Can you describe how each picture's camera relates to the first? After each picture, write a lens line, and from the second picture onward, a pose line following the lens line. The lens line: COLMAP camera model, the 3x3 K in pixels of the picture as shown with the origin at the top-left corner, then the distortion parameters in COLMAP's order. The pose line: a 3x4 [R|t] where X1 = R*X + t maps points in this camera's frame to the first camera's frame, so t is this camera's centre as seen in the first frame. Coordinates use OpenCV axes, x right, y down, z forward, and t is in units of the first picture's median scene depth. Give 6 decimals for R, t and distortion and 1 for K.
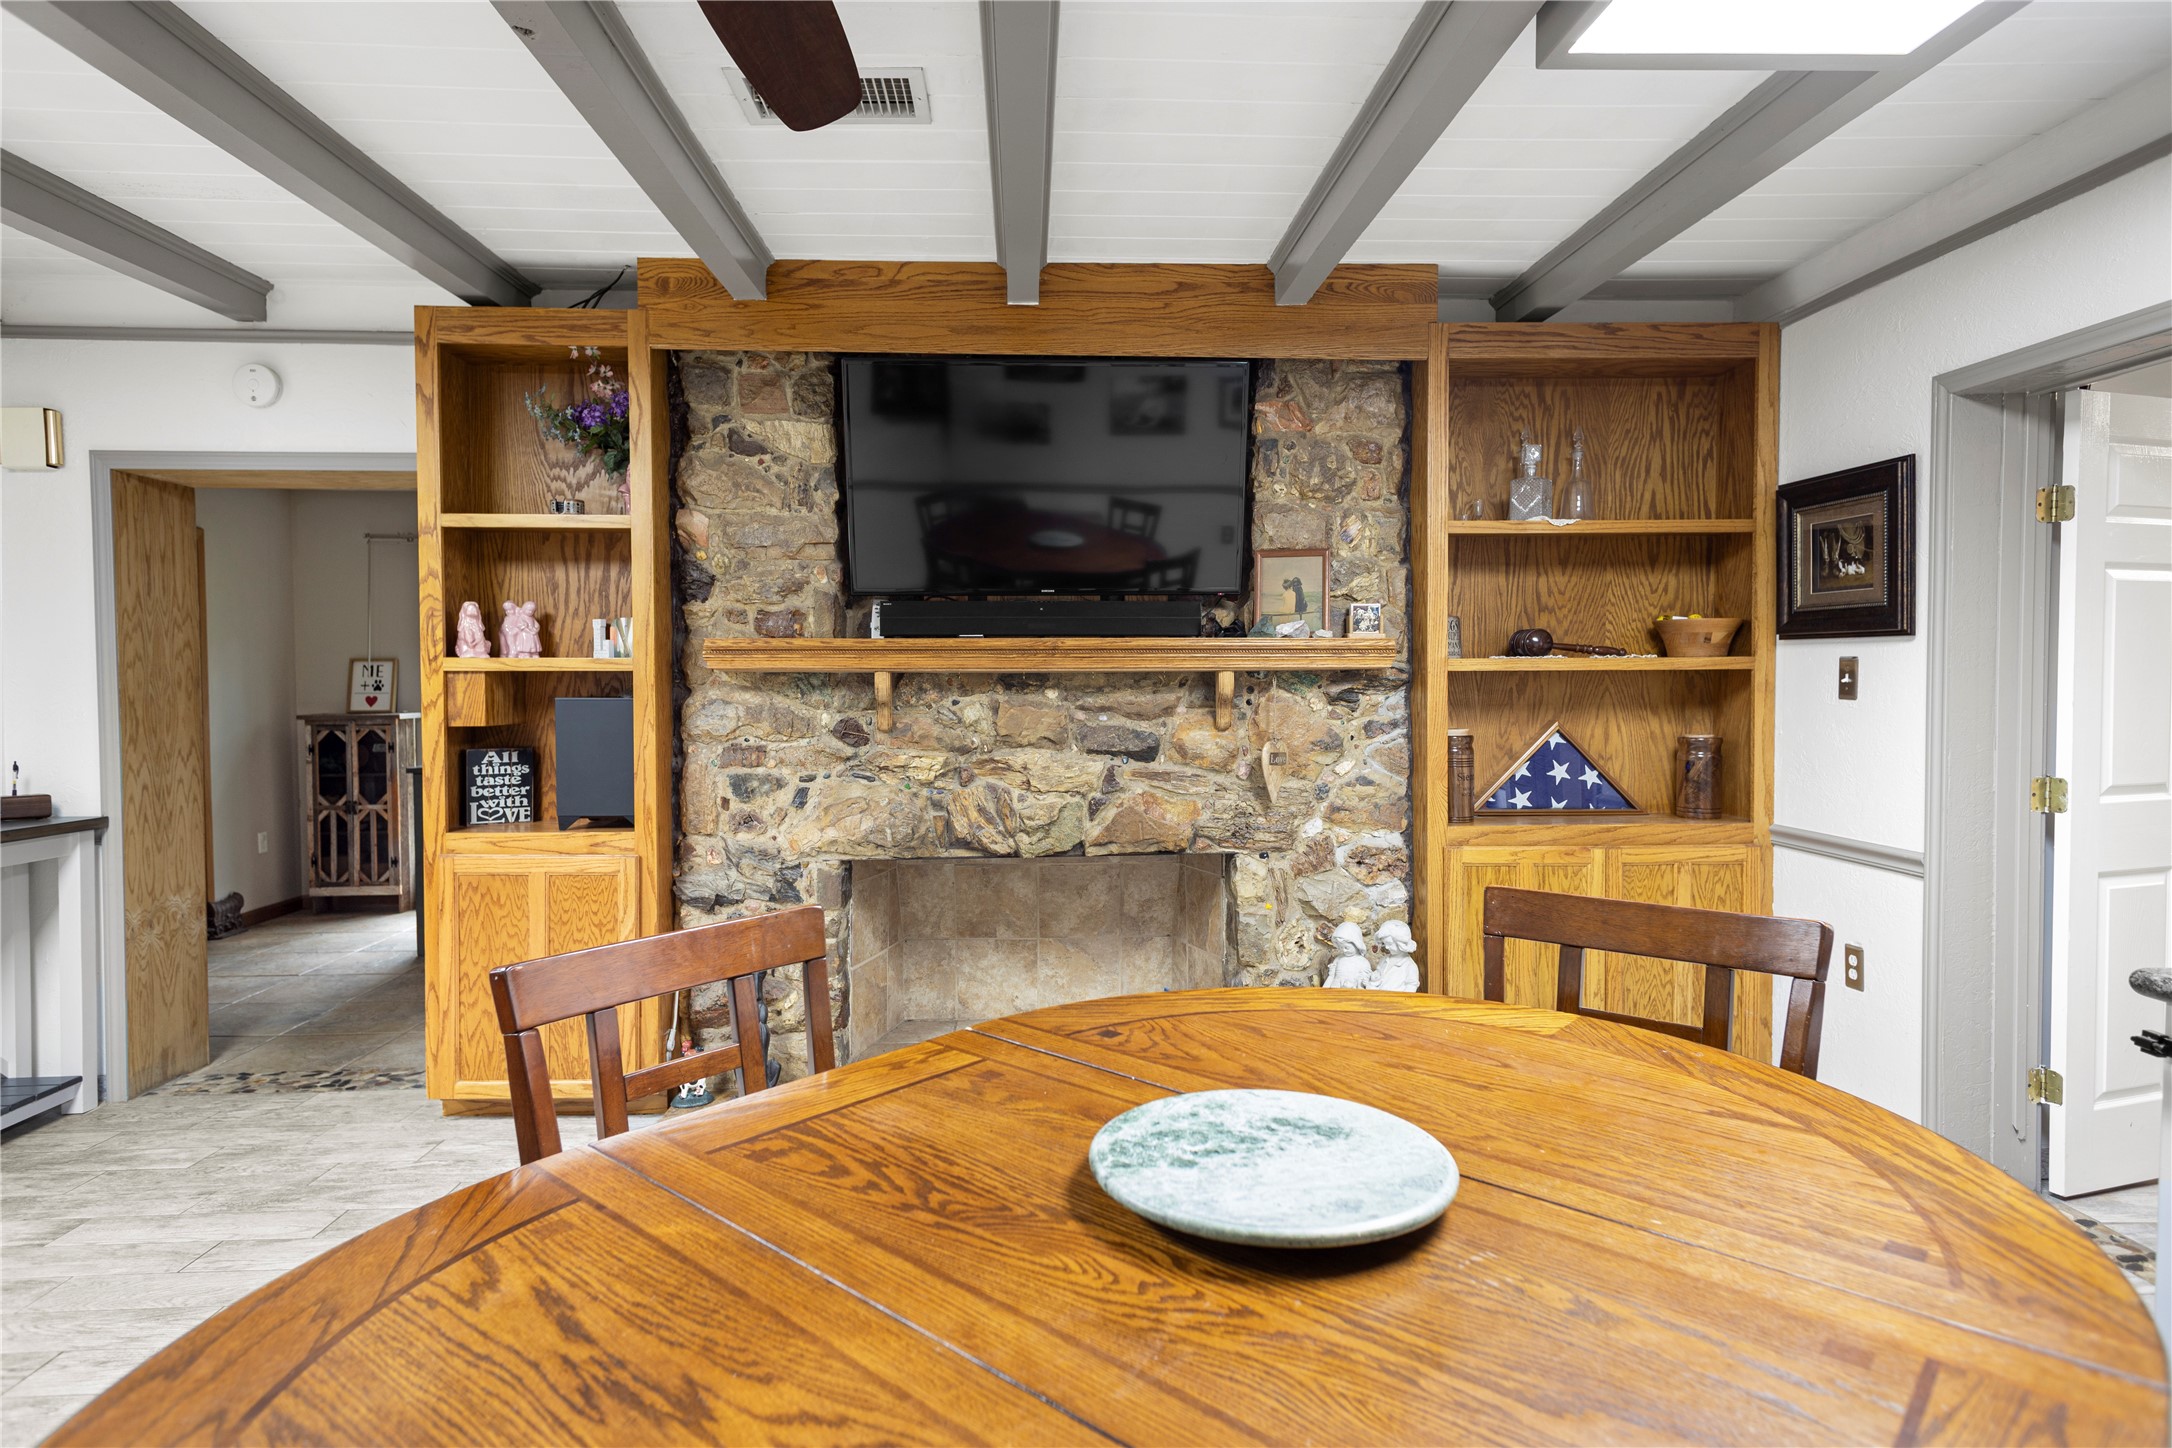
lens RADIAL K [[1198.4, 0, 1086.0], [0, 1198.4, 724.0], [0, 0, 1]] dist [0.017861, -0.001966]
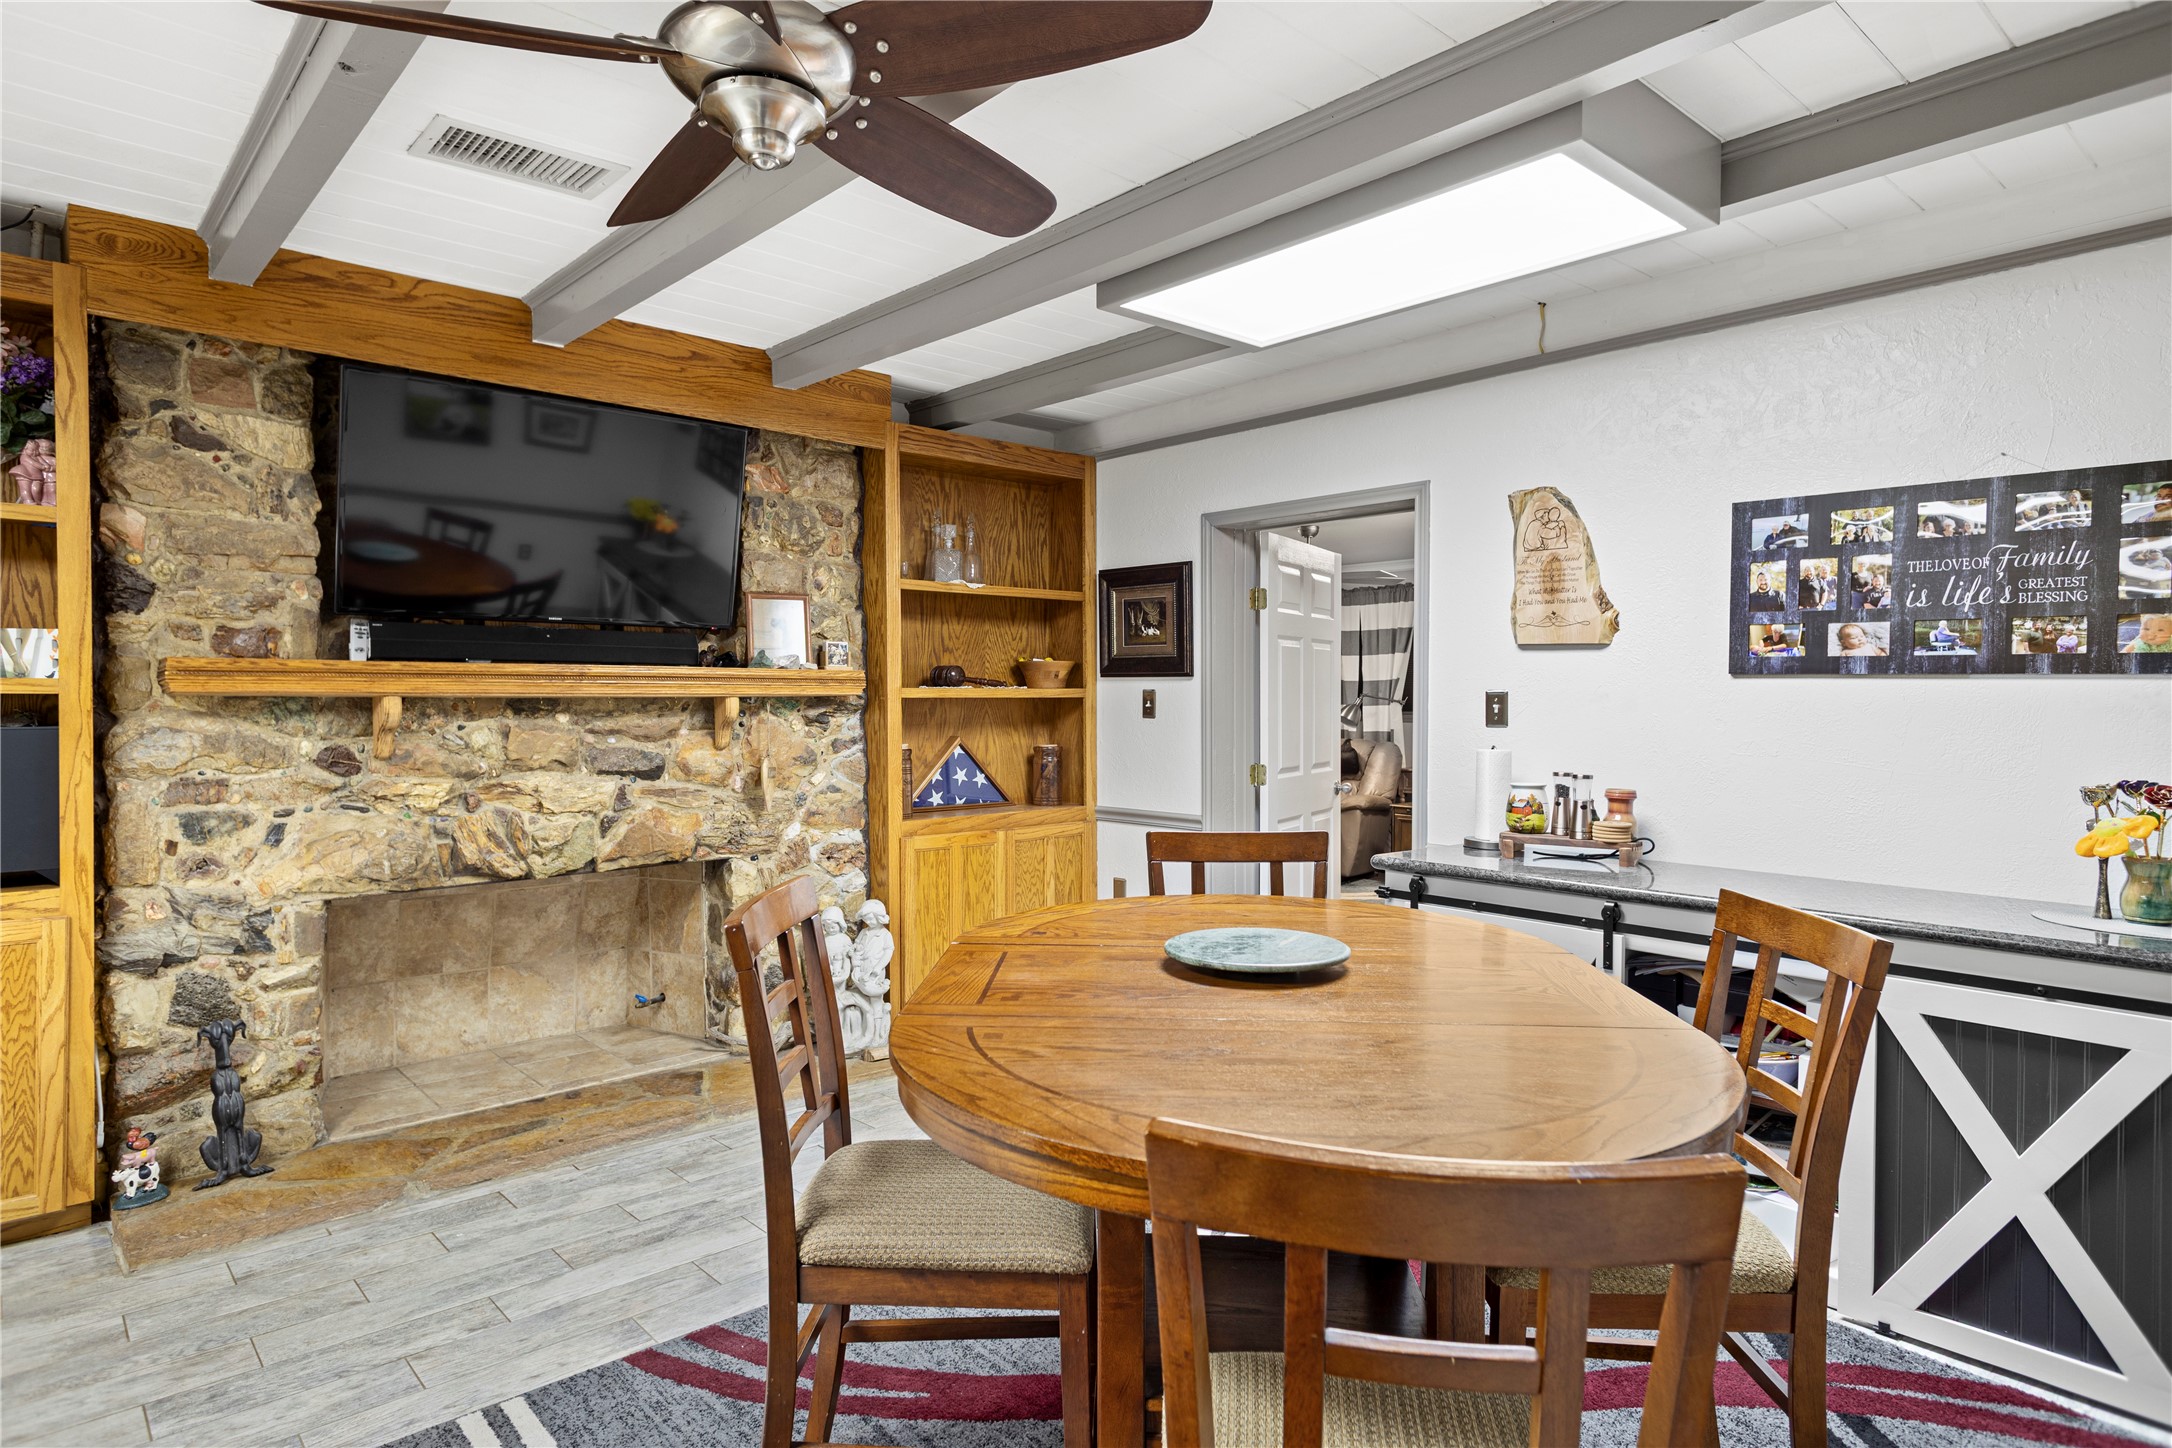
lens RADIAL K [[1198.4, 0, 1086.0], [0, 1198.4, 724.0], [0, 0, 1]] dist [0.017861, -0.001966]
pose [[0.773498, -0.010121, 0.633718, -0.339189], [0.022663, 0.999675, -0.011696, 0.002385], [-0.633393, 0.023409, 0.773476, -0.091909]]
